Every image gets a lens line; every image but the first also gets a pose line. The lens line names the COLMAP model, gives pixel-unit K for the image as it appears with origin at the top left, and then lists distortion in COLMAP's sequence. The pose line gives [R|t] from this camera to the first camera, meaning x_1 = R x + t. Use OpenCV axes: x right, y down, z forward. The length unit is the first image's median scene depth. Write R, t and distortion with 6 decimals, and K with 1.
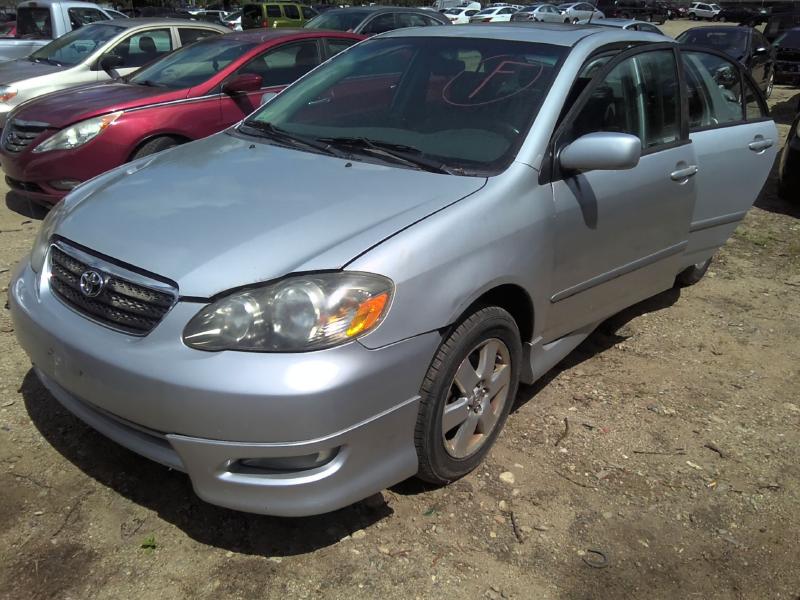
lens RADIAL K [[671.1, 0, 402.0], [0, 671.1, 299.9], [0, 0, 1]] dist [0.145531, -0.249883]
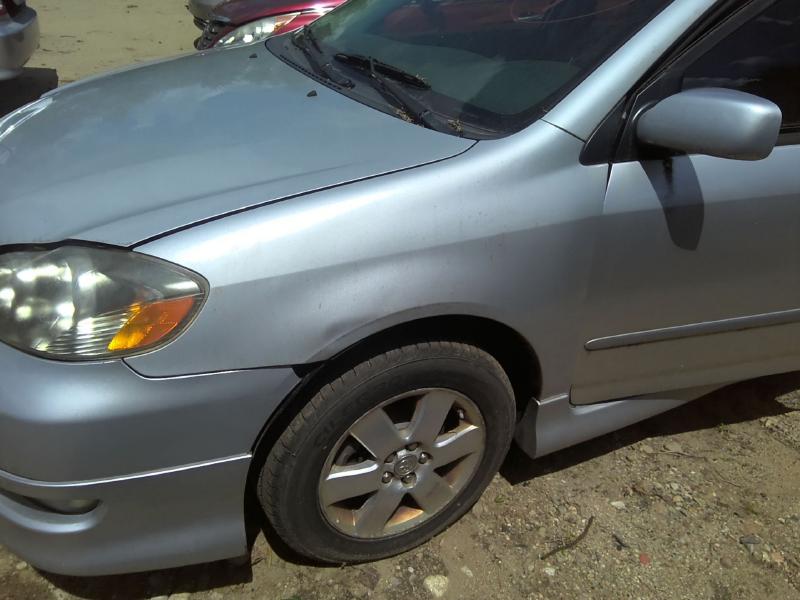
lens RADIAL K [[671.1, 0, 402.0], [0, 671.1, 299.9], [0, 0, 1]] dist [0.145531, -0.249883]
pose [[0.905254, 0.226302, -0.359587, 0.301137], [-0.188383, 0.972392, 0.137713, -0.103719], [0.380825, -0.056925, 0.922893, 0.362576]]
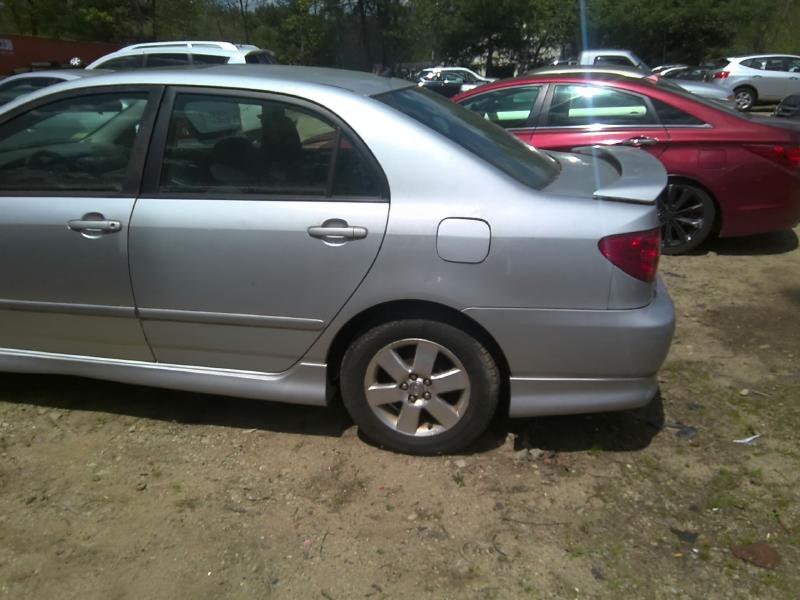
lens RADIAL K [[671.1, 0, 402.0], [0, 671.1, 299.9], [0, 0, 1]] dist [0.145531, -0.249883]
pose [[0.429436, 0.251927, -0.867247, 1.734950], [-0.291924, 0.947472, 0.130679, -0.447543], [0.854614, 0.197052, 0.480422, 1.206925]]
